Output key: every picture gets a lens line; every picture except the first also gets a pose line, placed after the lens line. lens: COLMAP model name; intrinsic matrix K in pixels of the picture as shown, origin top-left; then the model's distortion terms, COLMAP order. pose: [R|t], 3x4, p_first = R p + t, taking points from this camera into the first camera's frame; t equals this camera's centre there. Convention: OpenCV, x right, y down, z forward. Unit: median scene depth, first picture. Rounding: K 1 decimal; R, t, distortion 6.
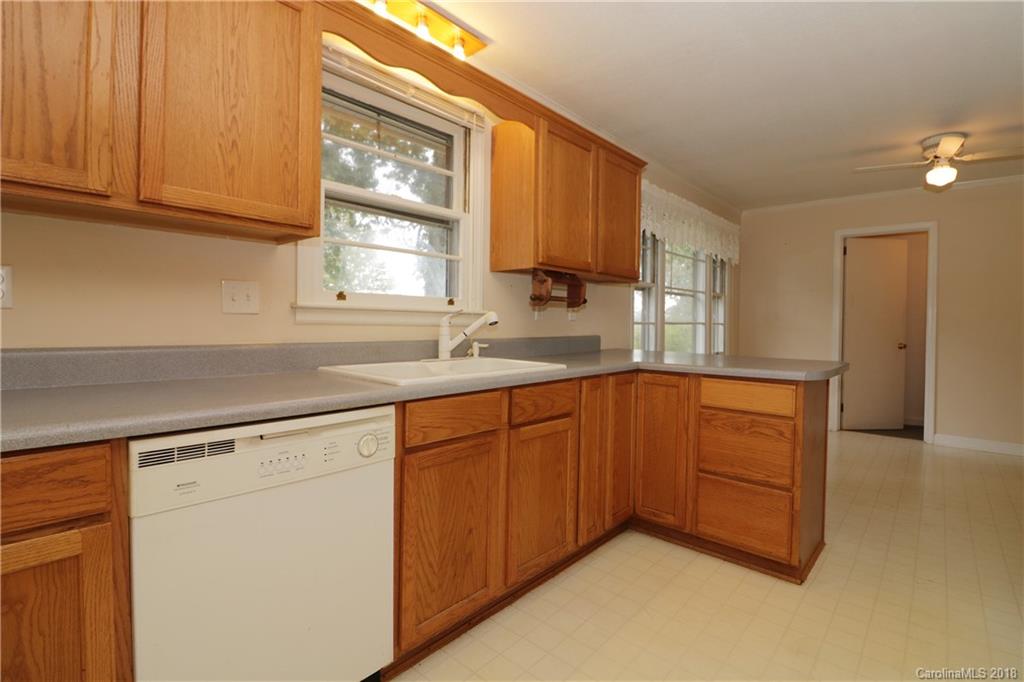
lens RADIAL K [[470.9, 0, 533.3], [0, 470.9, 336.3], [0, 0, 1]] dist [-0.001011, -0.013456]
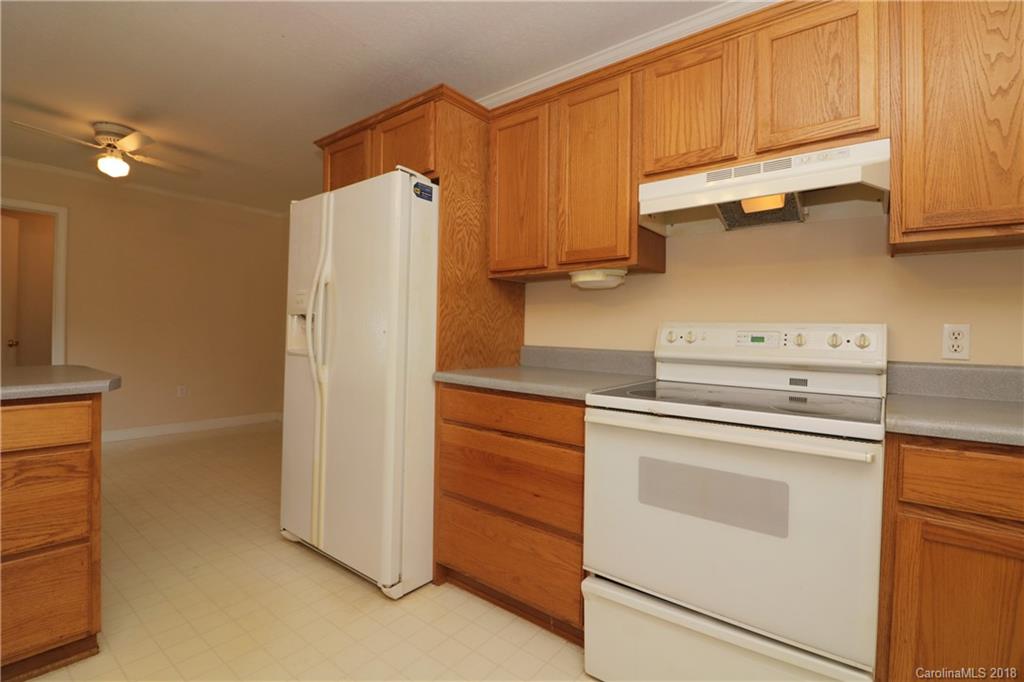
lens RADIAL K [[473.0, 0, 503.8], [0, 473.0, 337.2], [0, 0, 1]] dist [0.000364, -0.012655]
pose [[-0.021127, -0.021778, 0.999540, -0.180217], [0.005928, 0.999742, 0.021907, -0.008114], [-0.999759, 0.006389, -0.020993, 0.292877]]
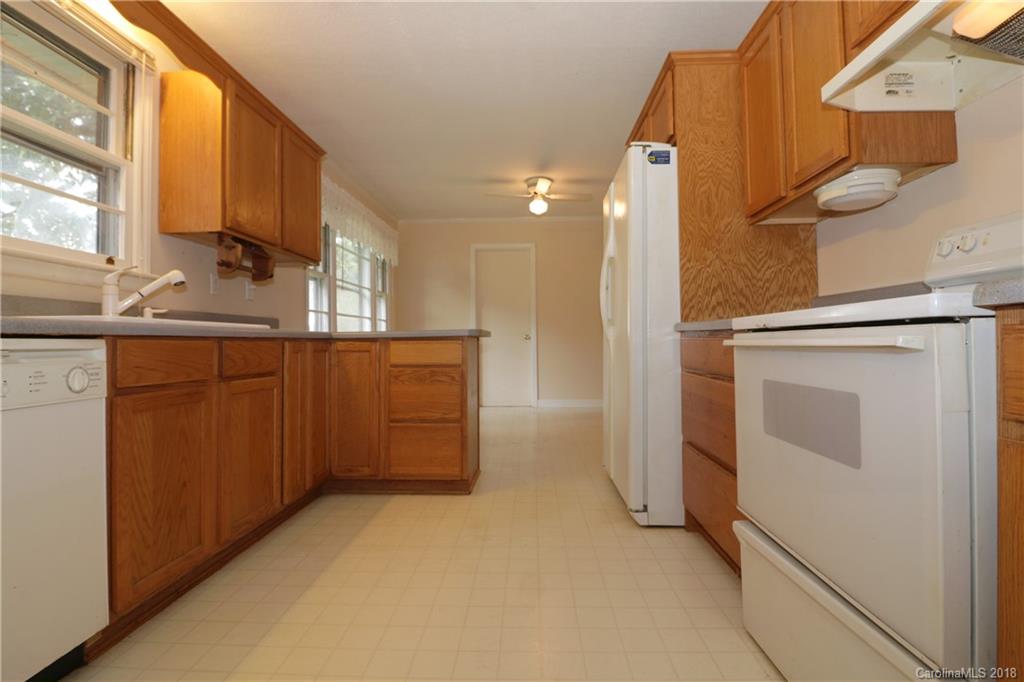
lens RADIAL K [[483.1, 0, 505.9], [0, 483.1, 341.1], [0, 0, 1]] dist [-0.012634, -0.001872]
pose [[0.791327, -0.016018, 0.611183, -0.143379], [0.029153, 0.999508, -0.011549, 0.106304], [-0.610698, 0.026957, 0.791405, -0.121737]]
